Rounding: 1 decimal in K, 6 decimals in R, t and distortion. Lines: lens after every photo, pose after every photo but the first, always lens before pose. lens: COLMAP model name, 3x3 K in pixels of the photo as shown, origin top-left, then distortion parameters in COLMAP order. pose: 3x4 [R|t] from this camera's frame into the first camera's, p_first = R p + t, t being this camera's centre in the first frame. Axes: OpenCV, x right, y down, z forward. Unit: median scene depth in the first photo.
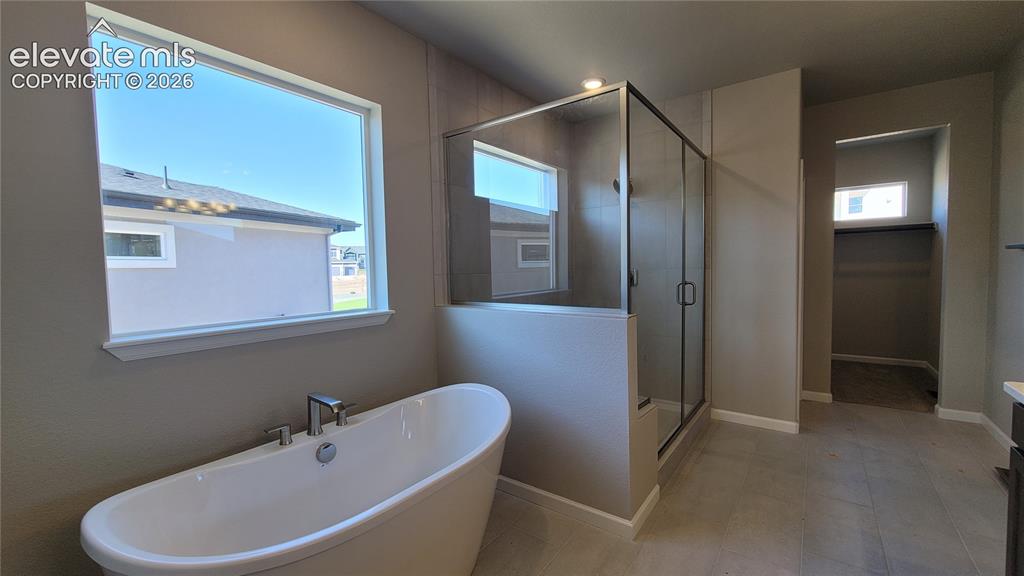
lens RADIAL K [[414.9, 0, 516.6], [0, 414.9, 288.4], [0, 0, 1]] dist [-0.001317, -0.000203]
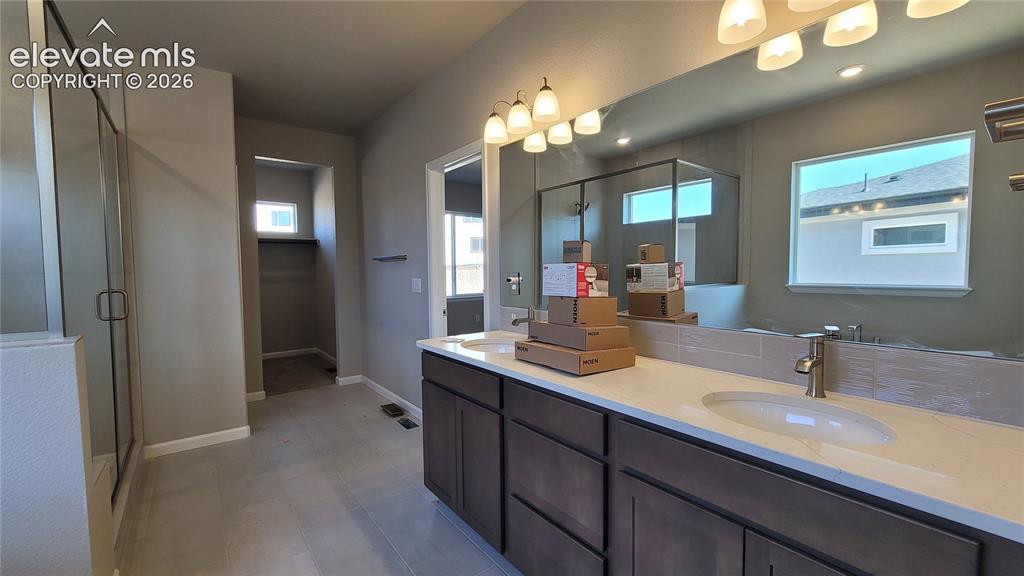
lens RADIAL K [[414.9, 0, 516.6], [0, 414.9, 288.4], [0, 0, 1]] dist [-0.001317, -0.000203]
pose [[0.273040, -0.030936, 0.961505, -0.101010], [0.052880, 0.998454, 0.017109, 0.006309], [-0.960548, 0.046173, 0.274254, 0.073156]]
